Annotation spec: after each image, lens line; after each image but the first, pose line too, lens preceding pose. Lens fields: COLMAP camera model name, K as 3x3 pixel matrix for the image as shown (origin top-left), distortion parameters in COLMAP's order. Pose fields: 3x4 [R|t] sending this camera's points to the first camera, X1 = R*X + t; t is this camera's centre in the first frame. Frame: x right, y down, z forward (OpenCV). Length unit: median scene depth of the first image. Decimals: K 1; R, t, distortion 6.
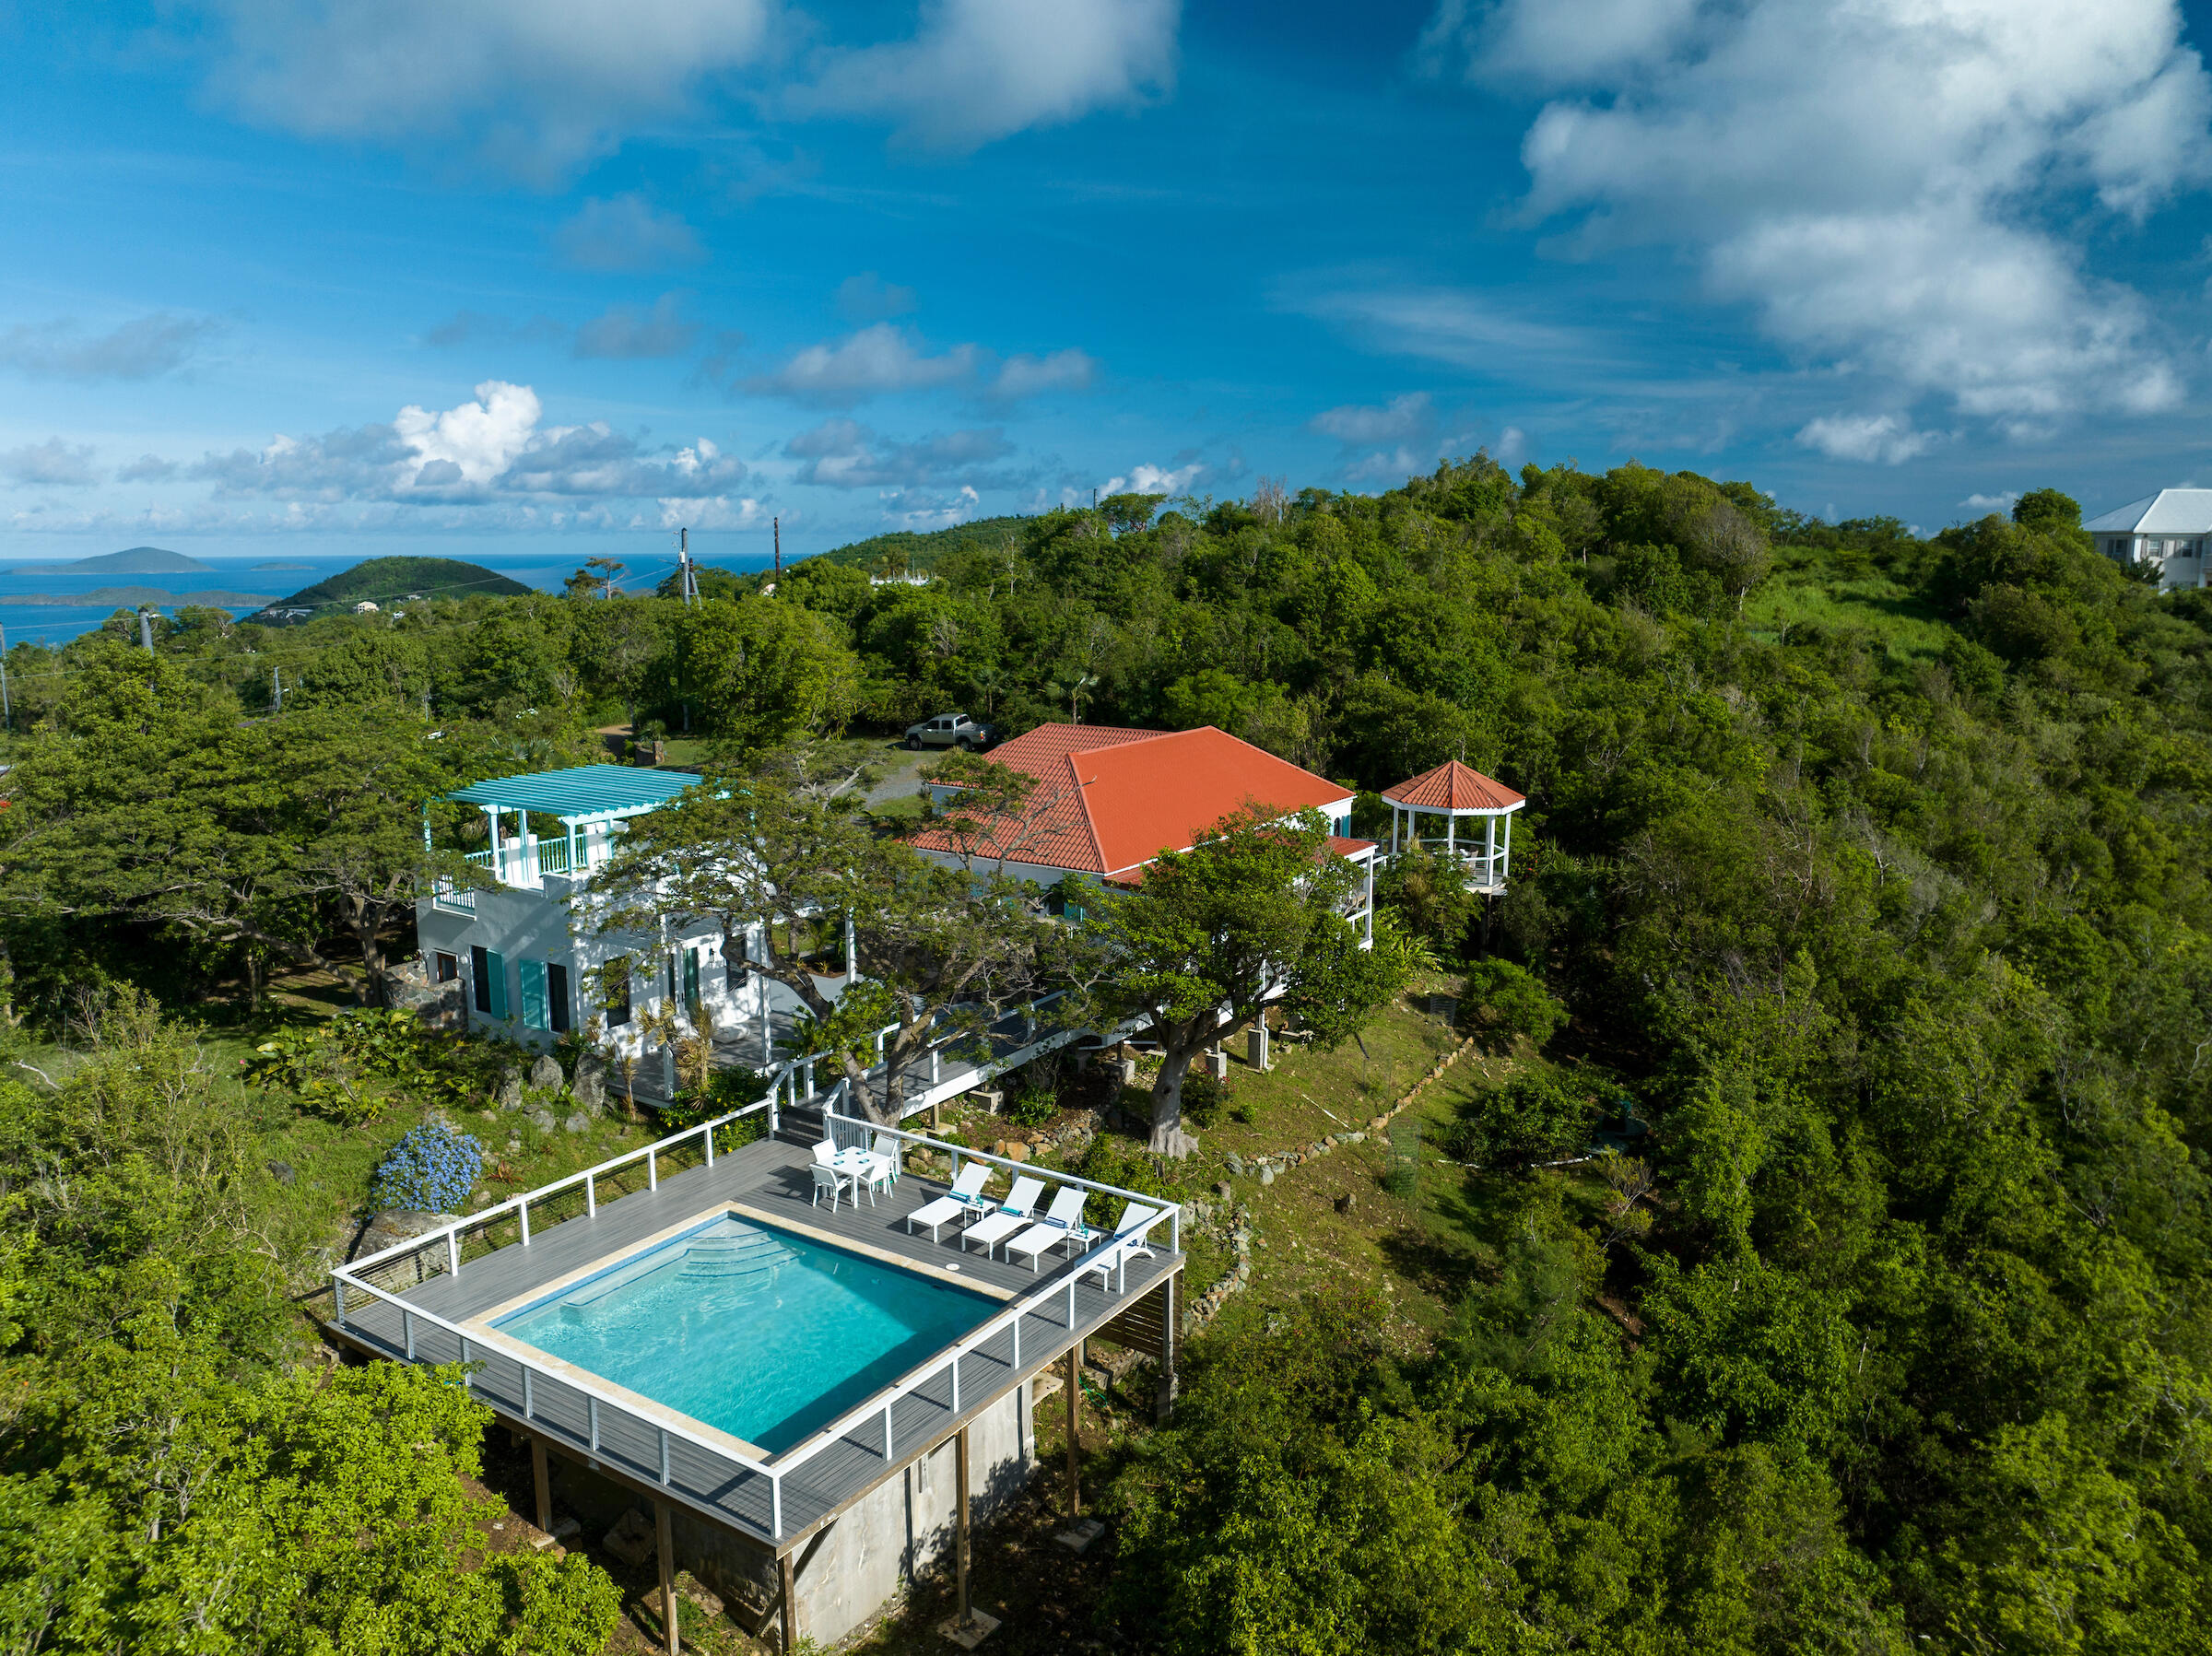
lens RADIAL K [[1542.7, 0, 1106.0], [0, 1542.7, 828.0], [0, 0, 1]] dist [0.028205, -0.071361]
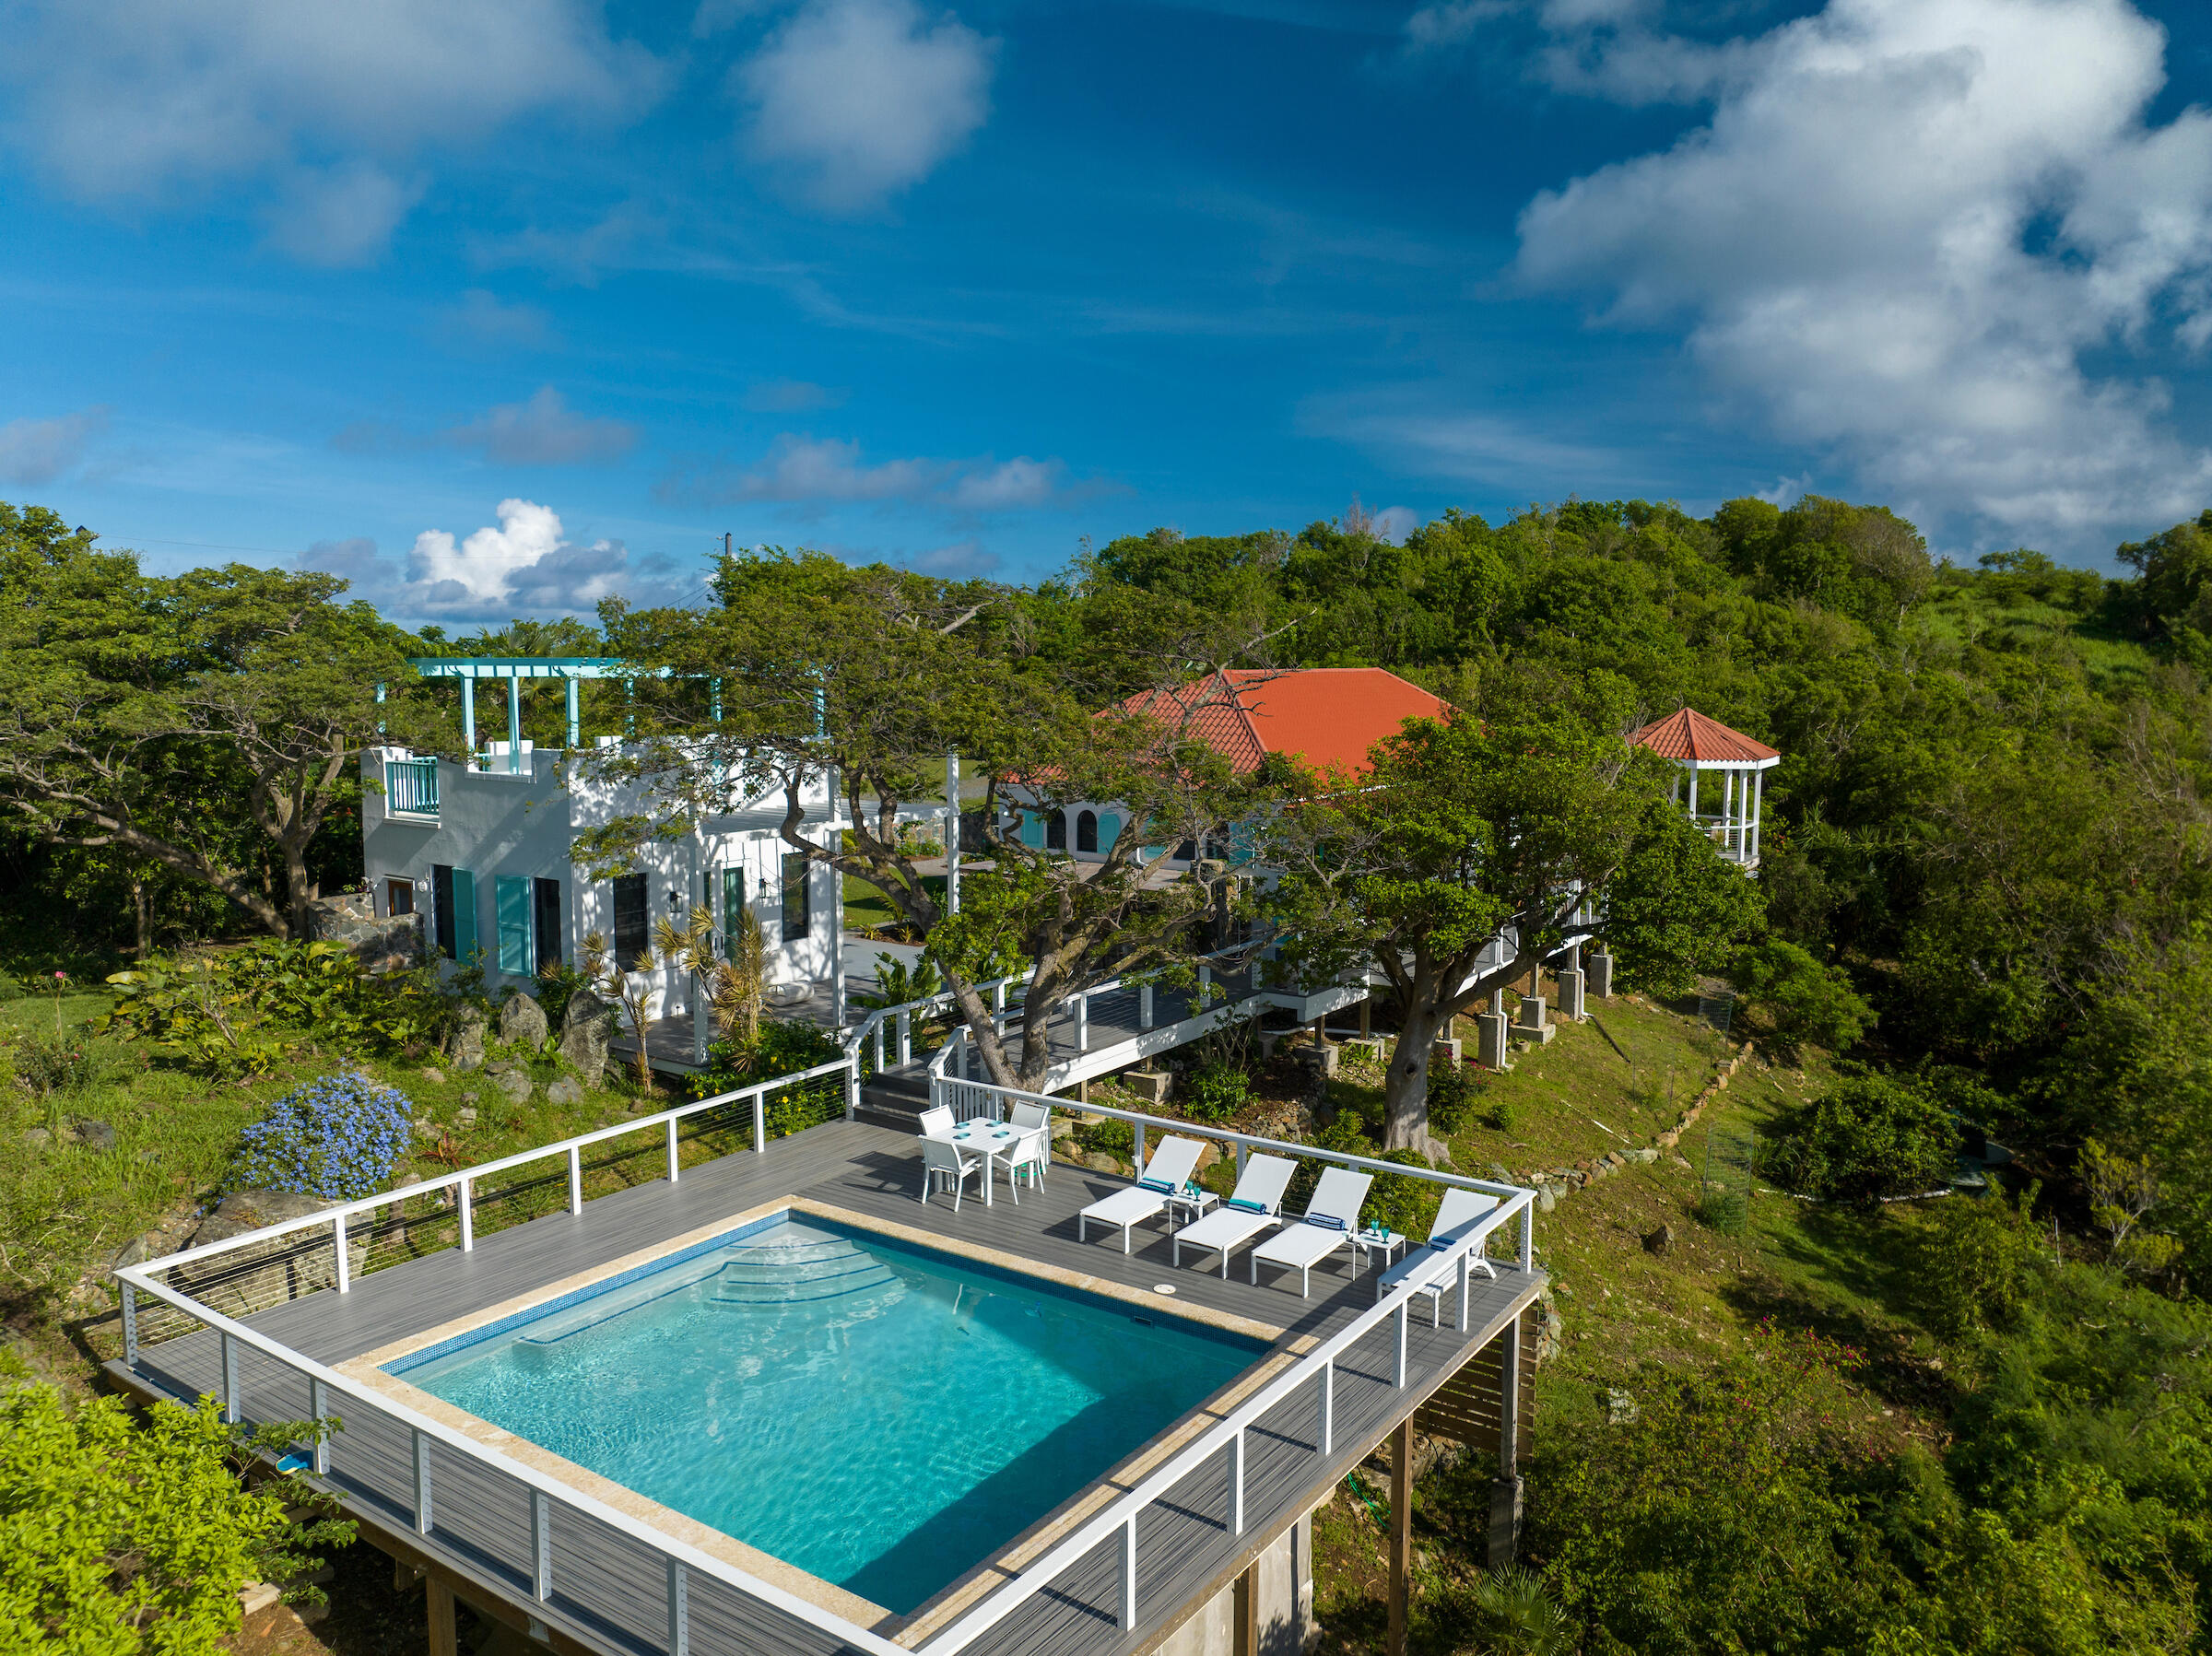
lens RADIAL K [[1551.4, 0, 1106.0], [0, 1551.4, 828.0], [0, 0, 1]] dist [-0.008965, -0.006988]
pose [[0.999754, 0.001966, -0.022074, -0.090076], [-0.003593, 0.997258, -0.073916, 0.124054], [0.021868, 0.073977, 0.997020, 0.319222]]
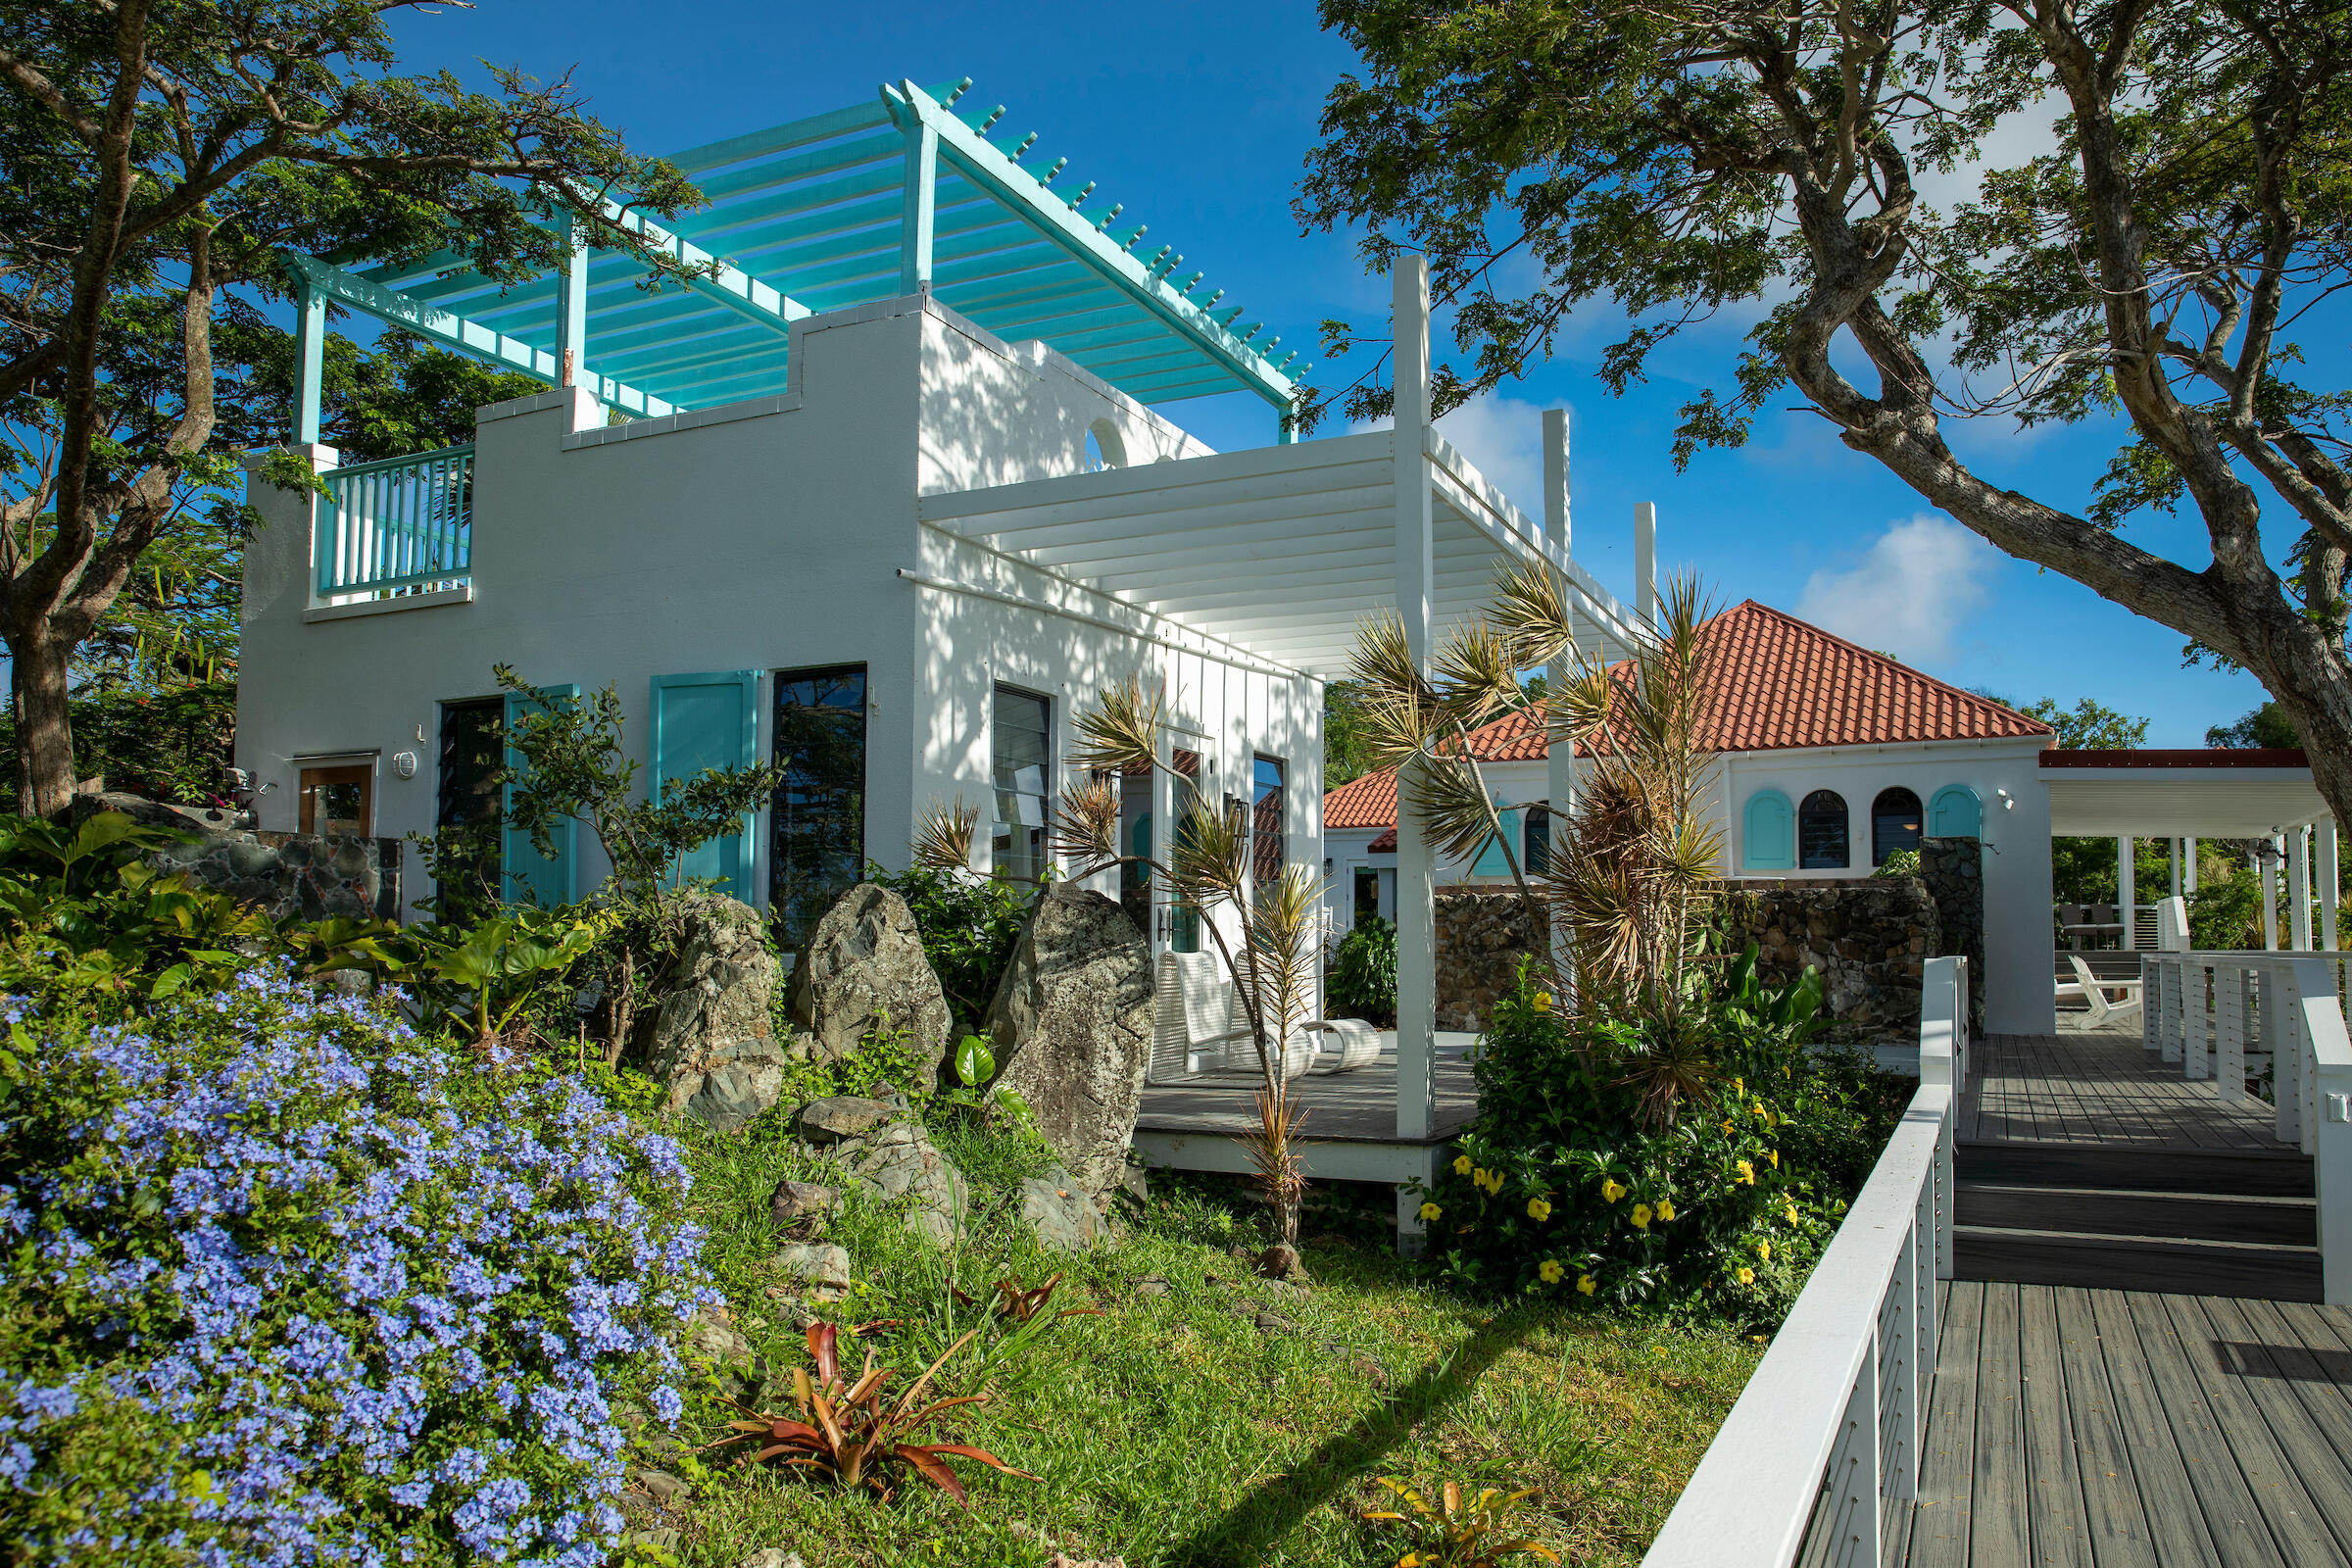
lens RADIAL K [[1599.9, 0, 1255.5], [0, 1599.9, 872.5], [0, 0, 1]] dist [-0.000373, 0.000093]
pose [[0.987754, 0.013036, 0.155474, -0.347787], [0.022838, 0.973690, -0.226731, 0.193721], [-0.154339, 0.227505, 0.961468, 0.795764]]
